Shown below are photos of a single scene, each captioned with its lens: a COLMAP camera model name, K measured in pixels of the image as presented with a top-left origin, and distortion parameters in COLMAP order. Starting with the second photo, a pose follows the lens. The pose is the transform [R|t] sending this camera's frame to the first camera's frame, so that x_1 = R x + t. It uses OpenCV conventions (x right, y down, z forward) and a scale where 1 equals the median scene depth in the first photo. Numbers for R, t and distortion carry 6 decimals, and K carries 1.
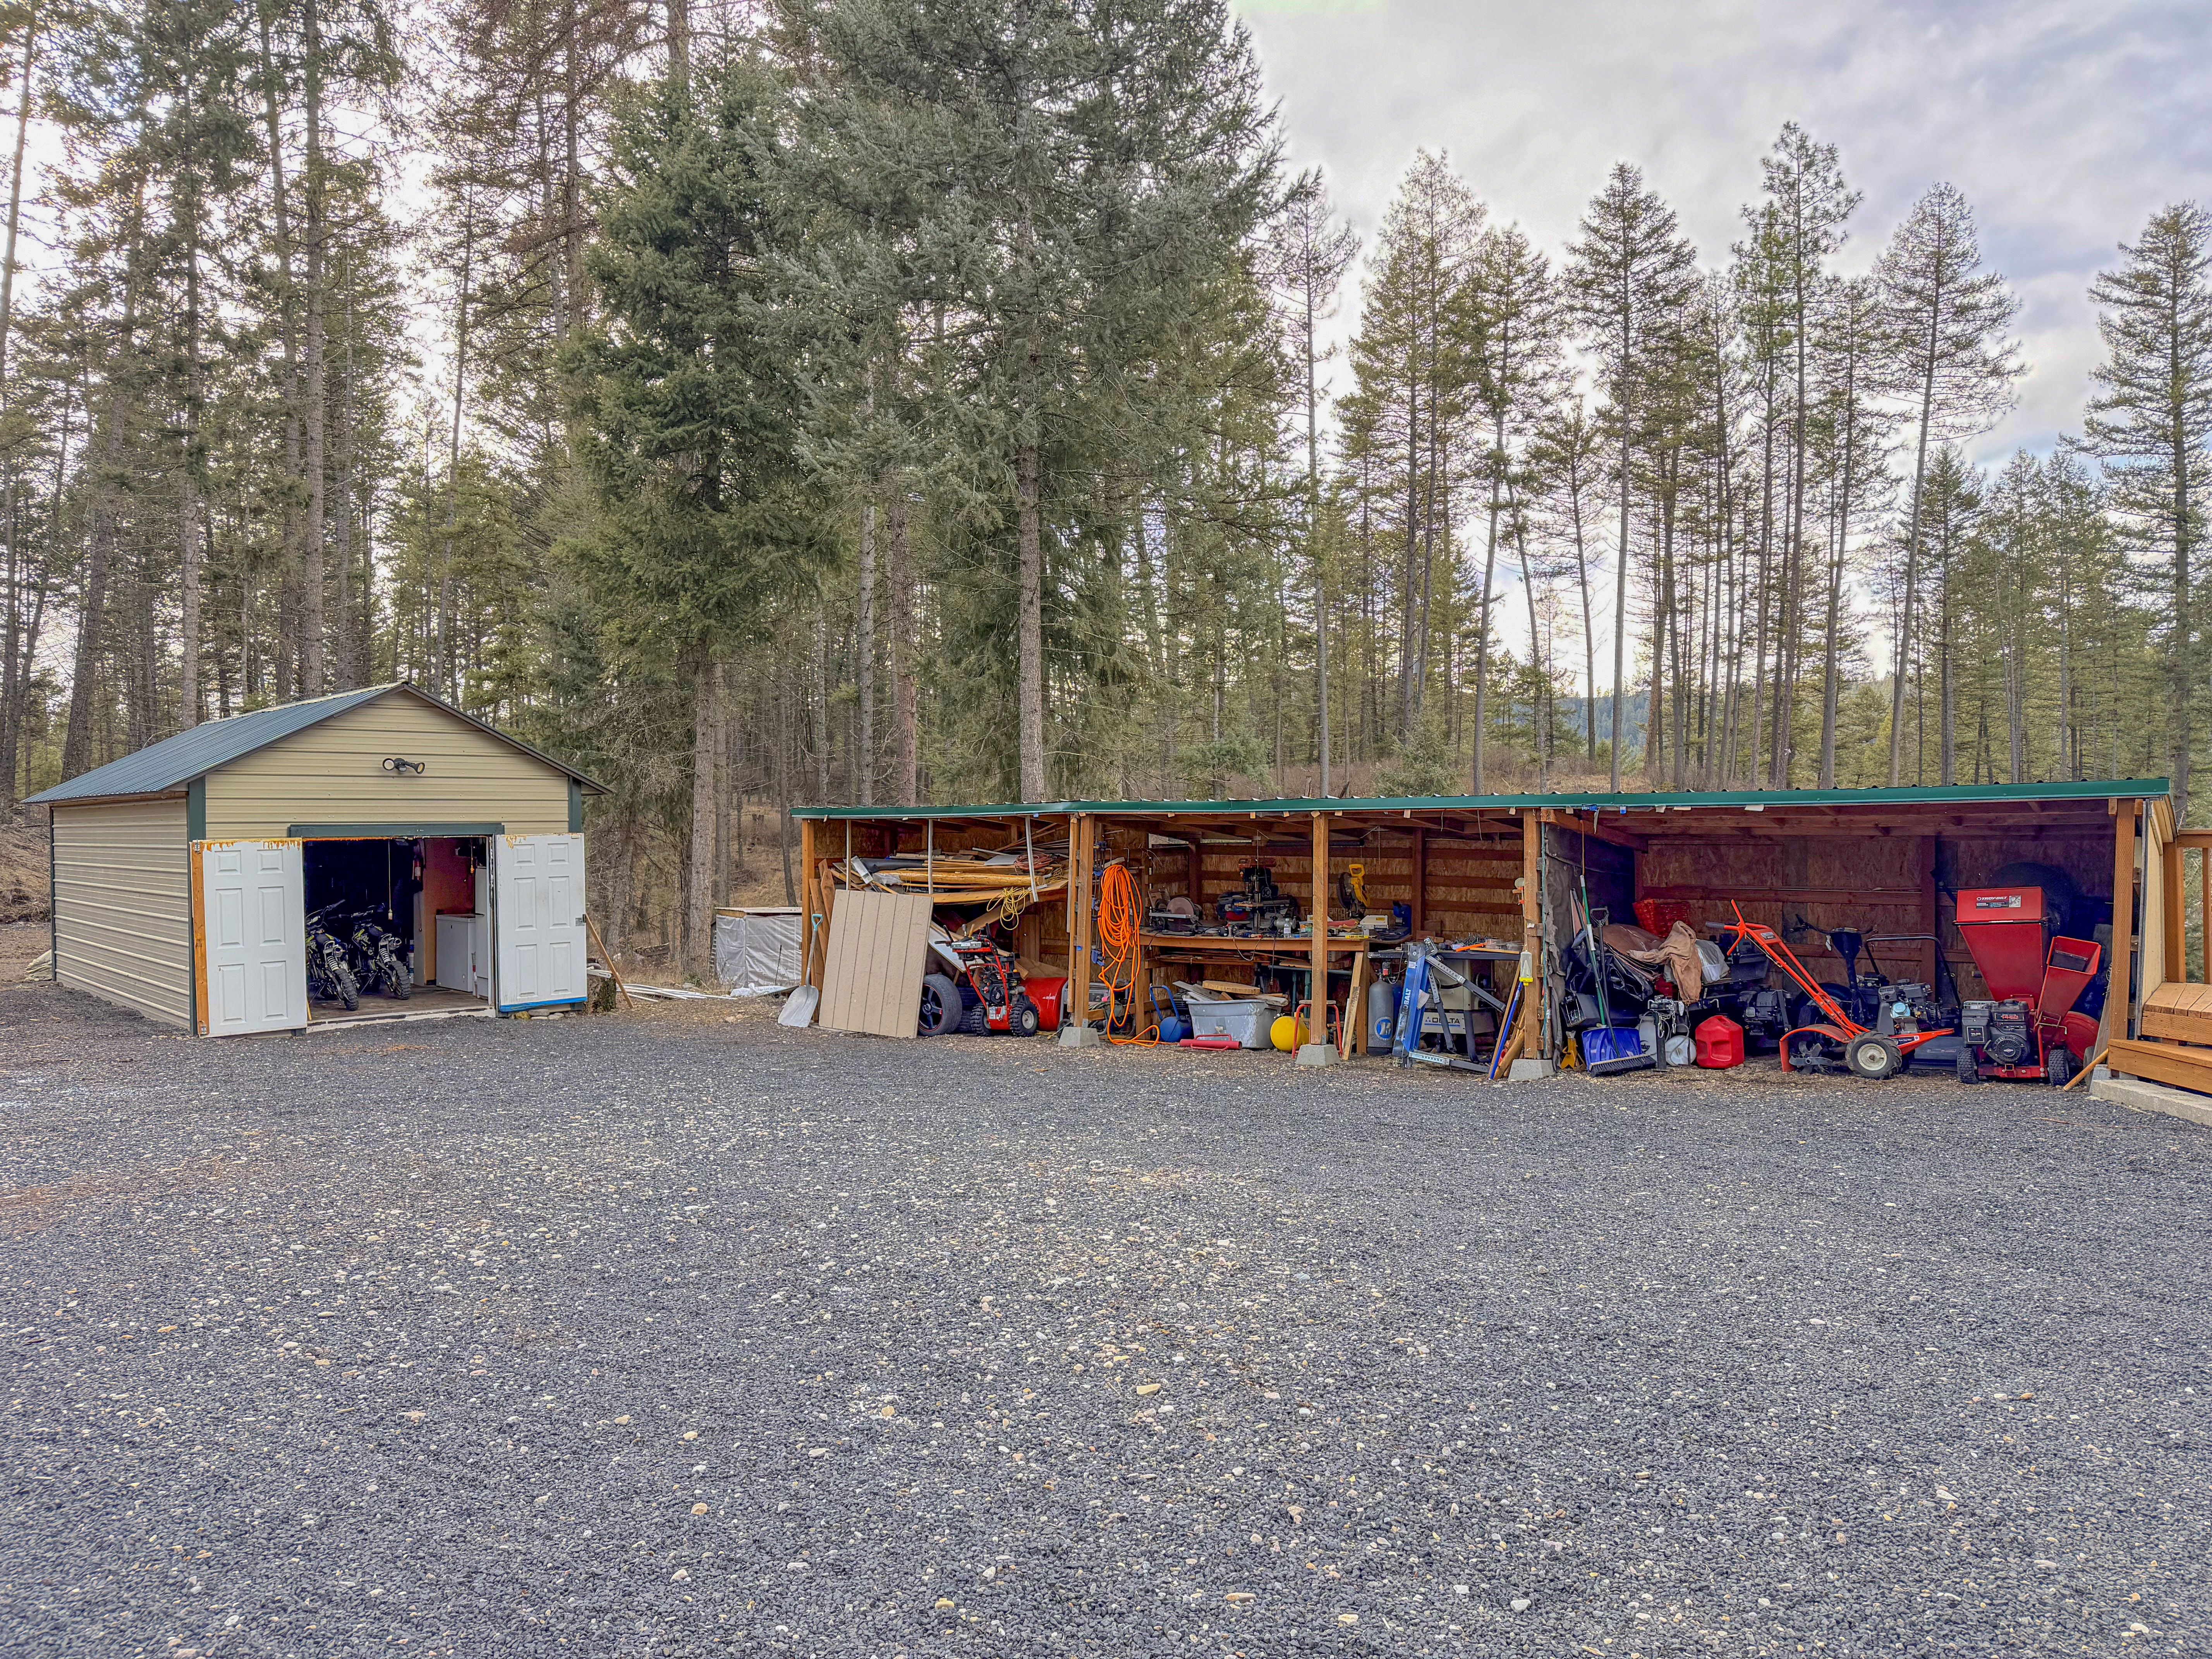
lens RADIAL K [[1541.4, 0, 1108.7], [0, 1541.4, 837.3], [0, 0, 1]] dist [0.065024, -0.072934]
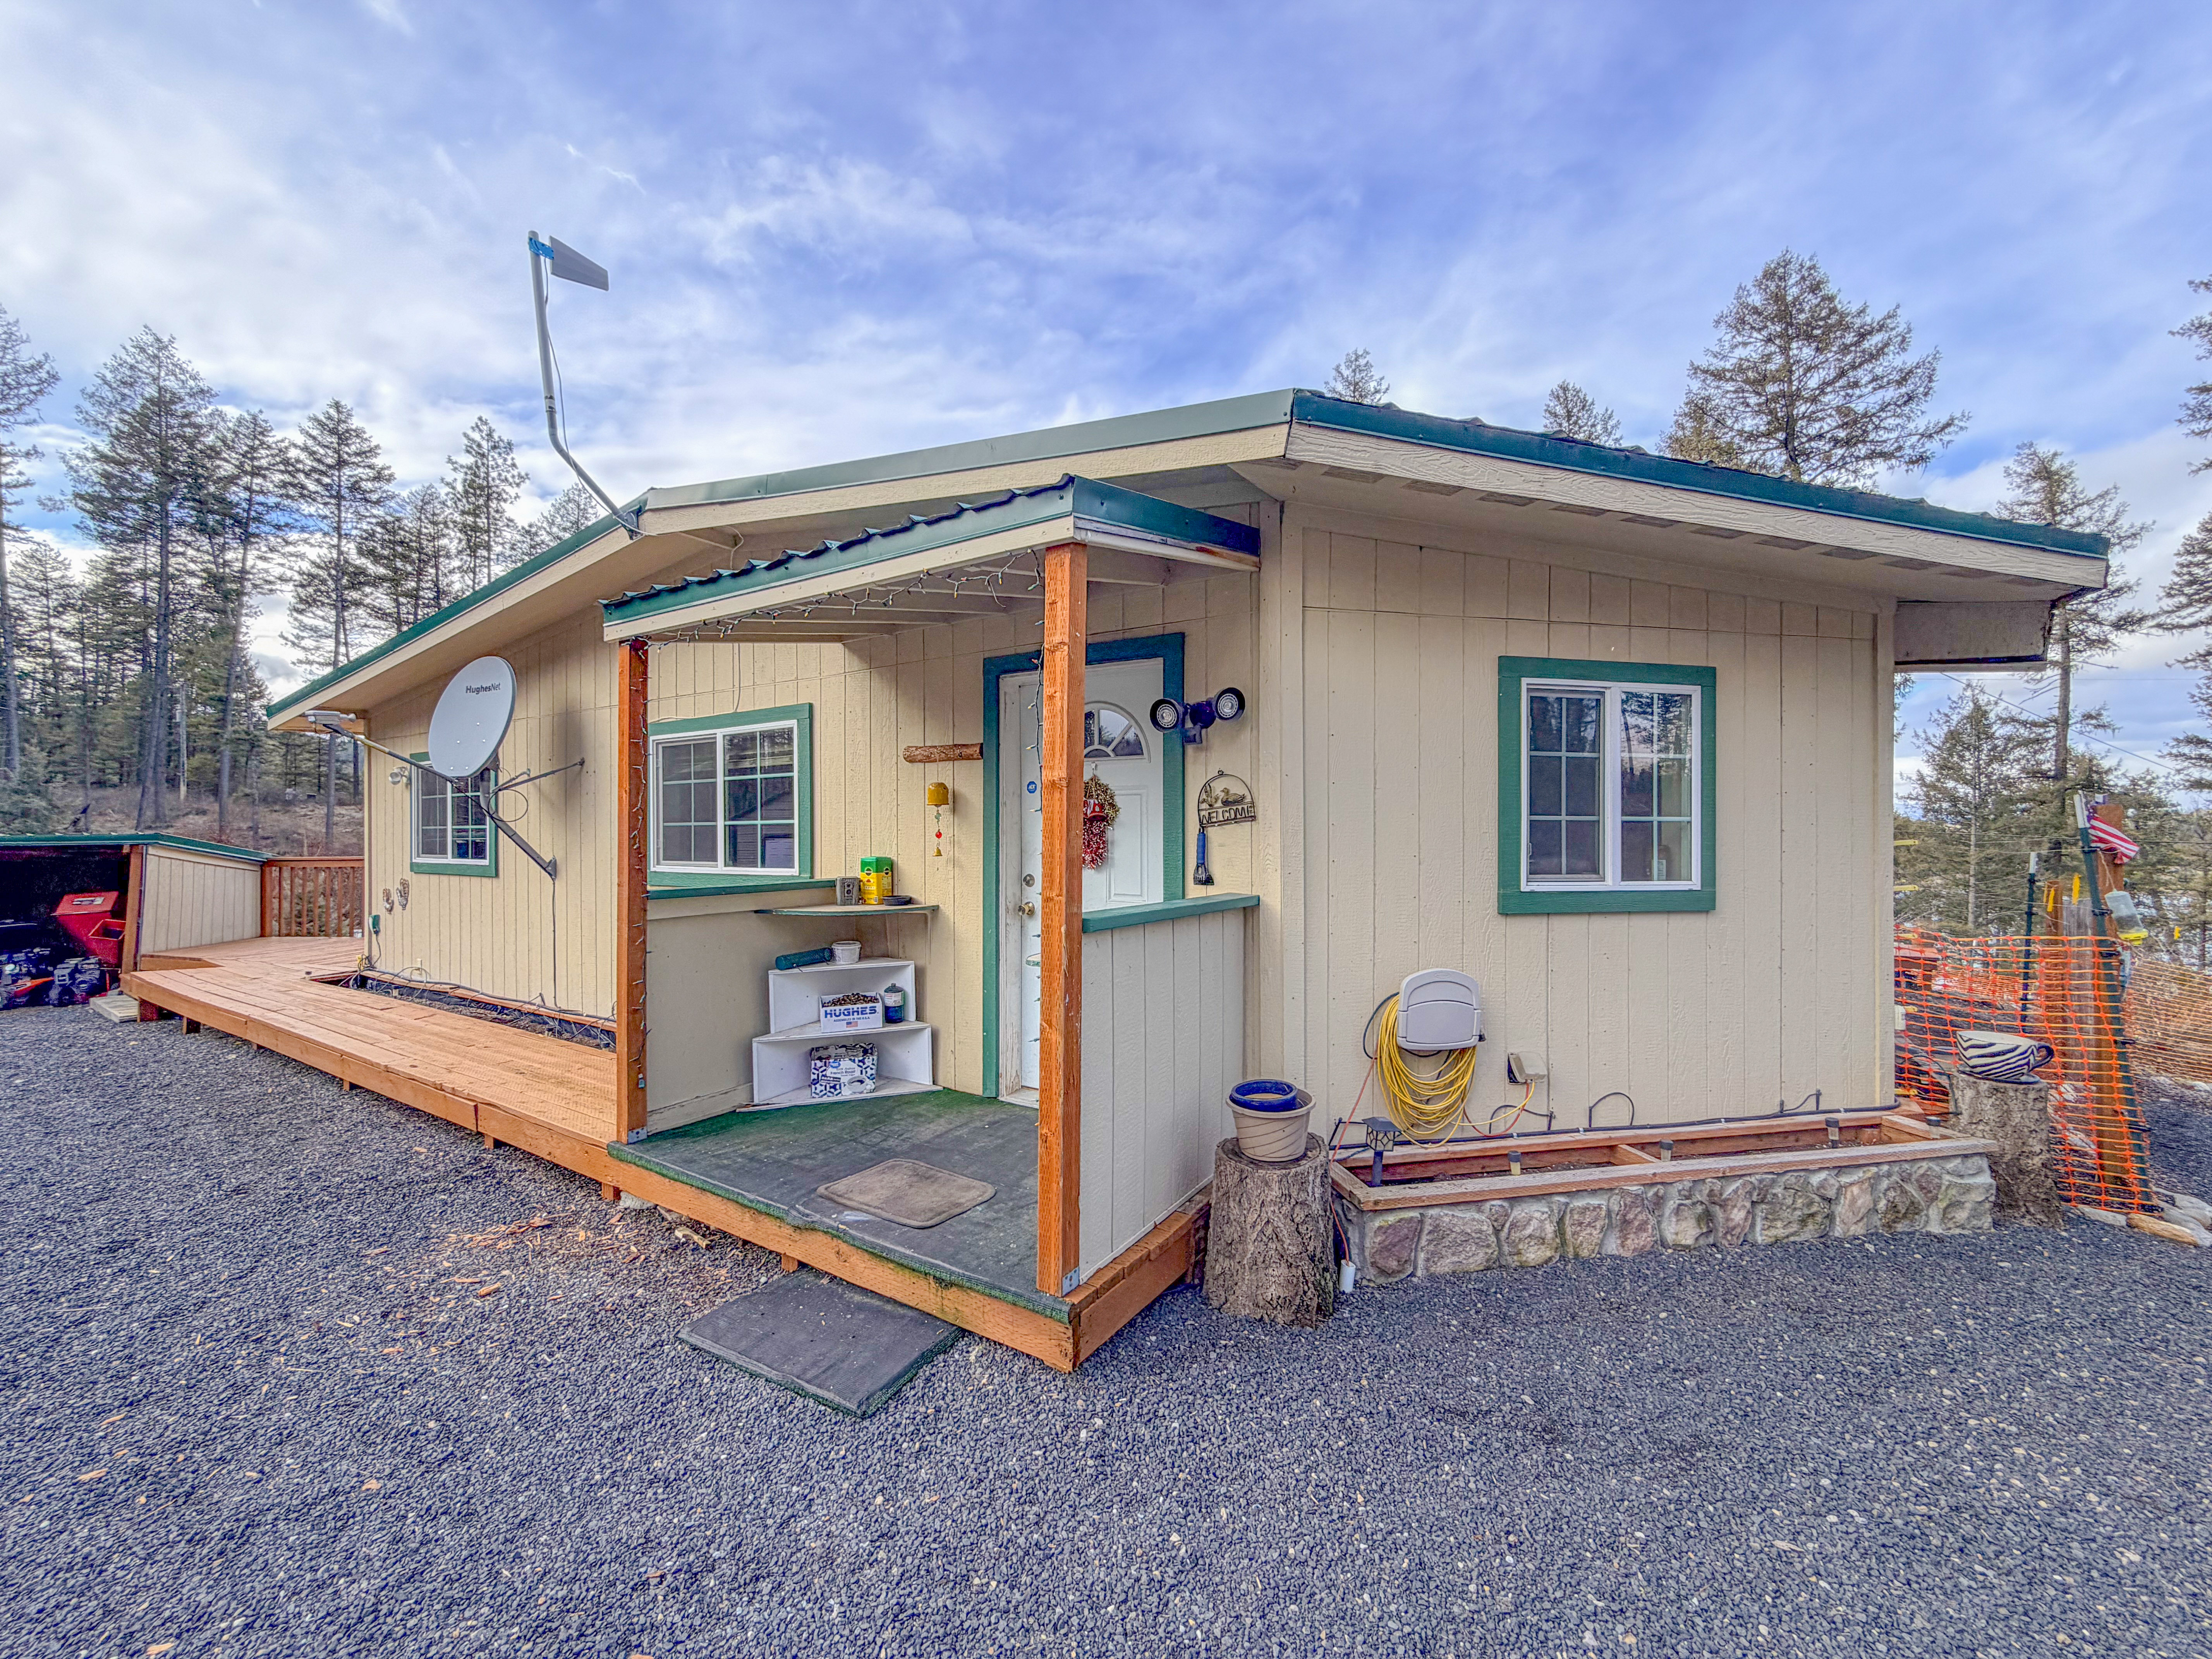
lens RADIAL K [[889.4, 0, 1104.8], [0, 889.4, 823.5], [0, 0, 1]] dist [-0.000379, -0.000220]
pose [[0.582483, 0.020543, 0.812583, 0.072597], [0.001051, 0.999661, -0.026026, -0.003189], [-0.812842, 0.016013, 0.582264, -0.086724]]
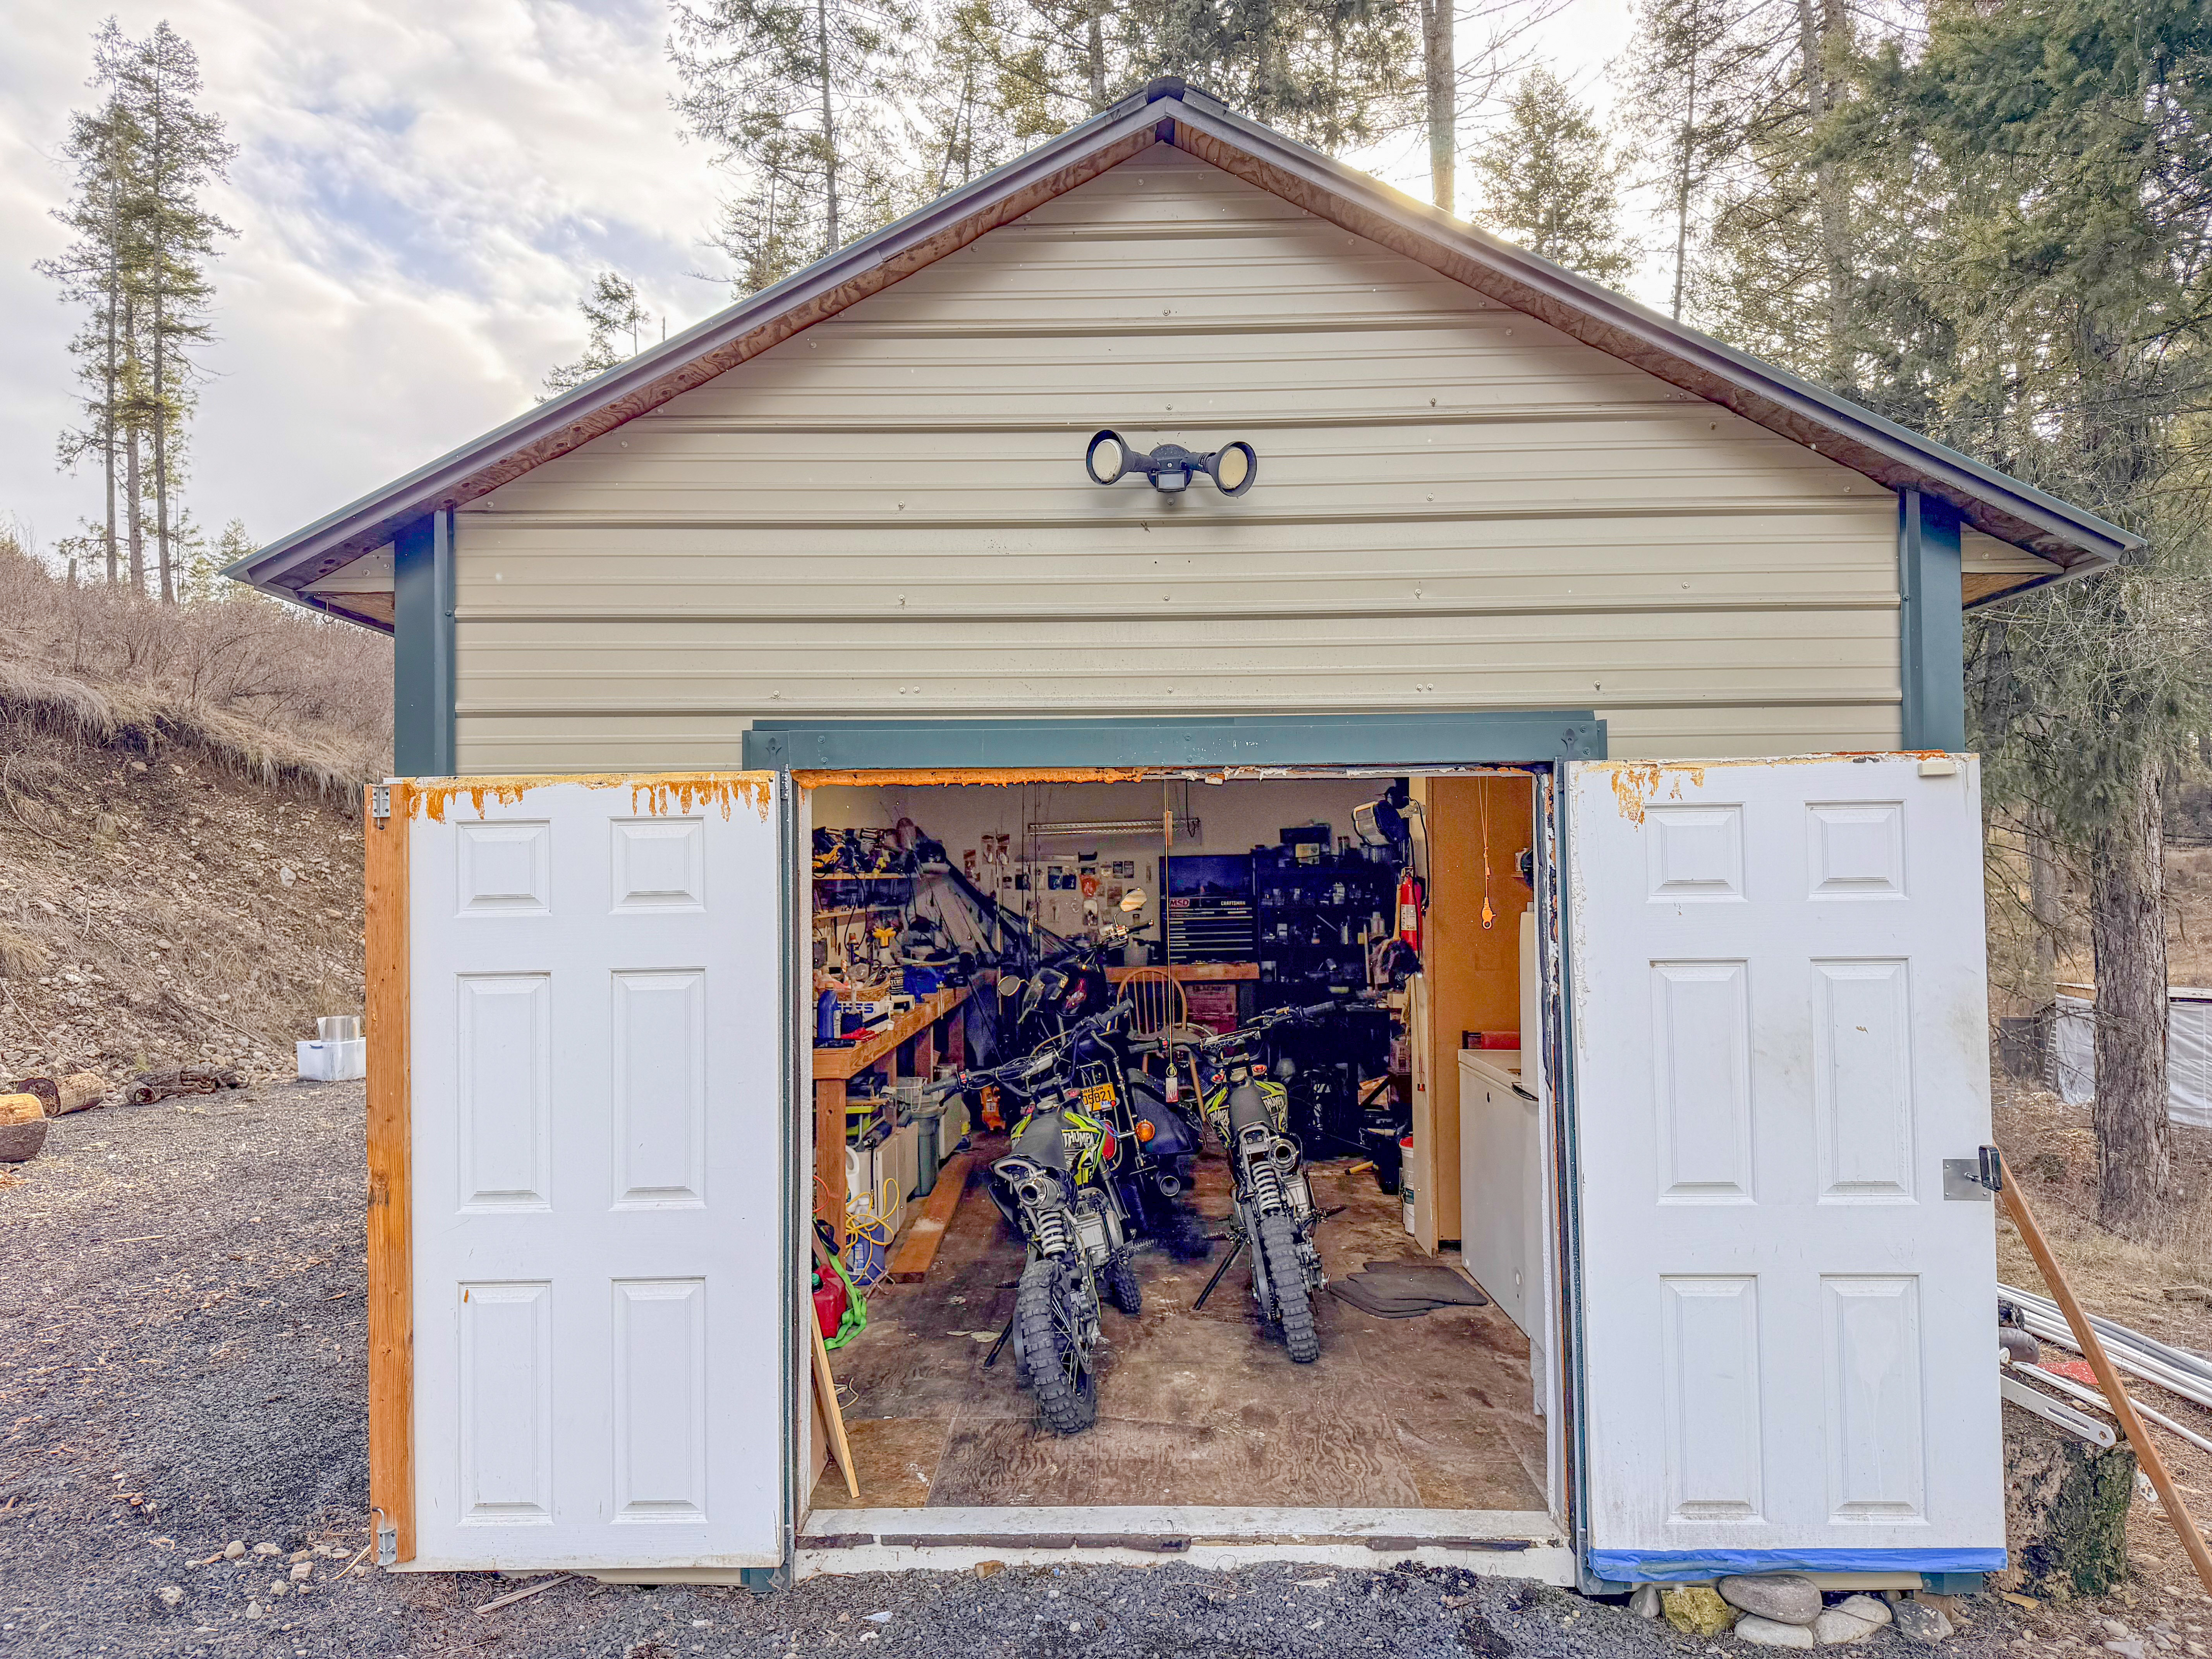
lens RADIAL K [[1541.4, 0, 1108.7], [0, 1541.4, 837.3], [0, 0, 1]] dist [0.065024, -0.072934]
pose [[0.725984, -0.012619, -0.687596, -0.079642], [-0.007803, 0.999616, -0.026584, 0.004258], [0.687667, 0.024665, 0.725607, 0.218852]]
